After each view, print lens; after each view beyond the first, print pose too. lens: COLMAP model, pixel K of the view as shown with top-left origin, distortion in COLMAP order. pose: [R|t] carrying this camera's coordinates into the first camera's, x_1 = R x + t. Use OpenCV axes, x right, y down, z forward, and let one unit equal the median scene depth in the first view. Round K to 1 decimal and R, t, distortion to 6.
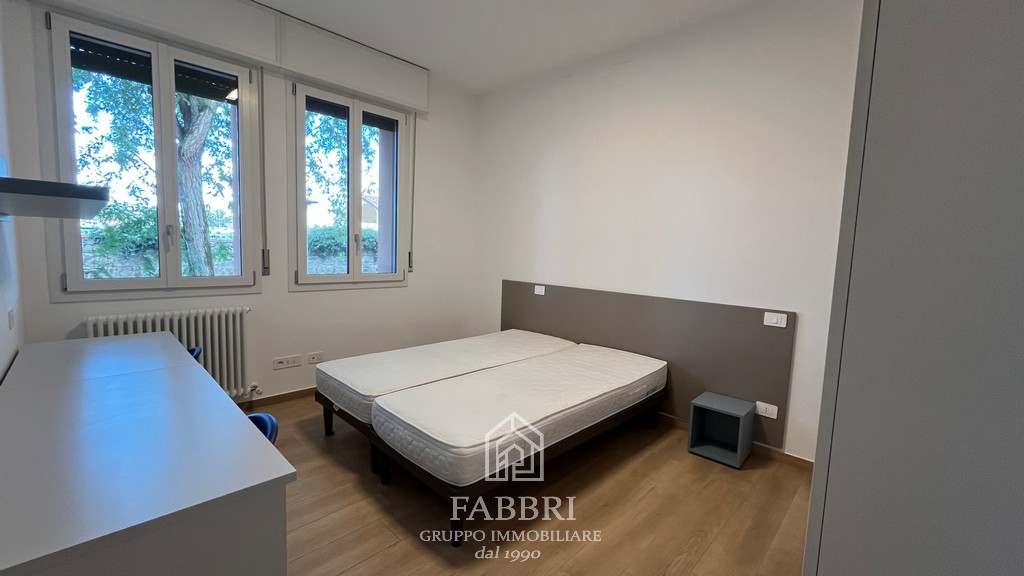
lens RADIAL K [[414.6, 0, 510.3], [0, 414.6, 288.0], [0, 0, 1]] dist [-0.002559, -0.001472]
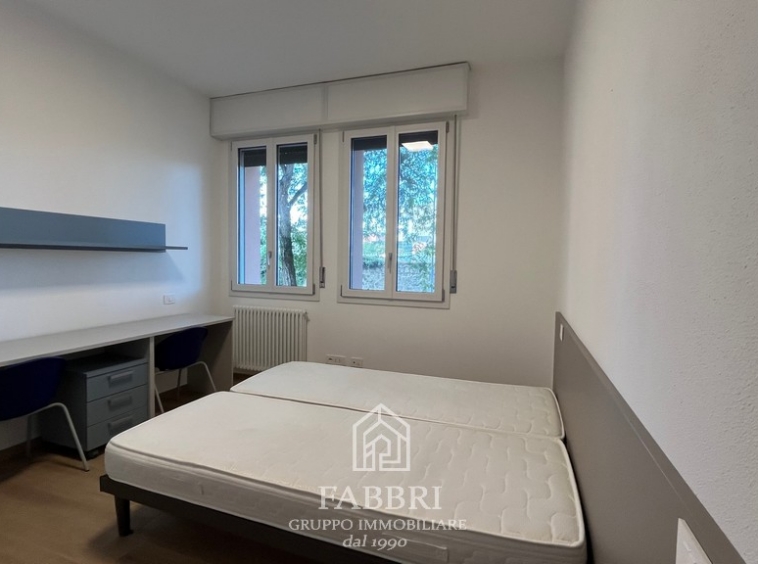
lens RADIAL K [[405.9, 0, 375.1], [0, 405.9, 275.8], [0, 0, 1]] dist [0.000129, -0.000756]
pose [[0.427521, 0.006398, -0.903983, 0.610674], [-0.089788, 0.995331, -0.035419, -0.037212], [0.899535, 0.096309, 0.426099, 0.616172]]
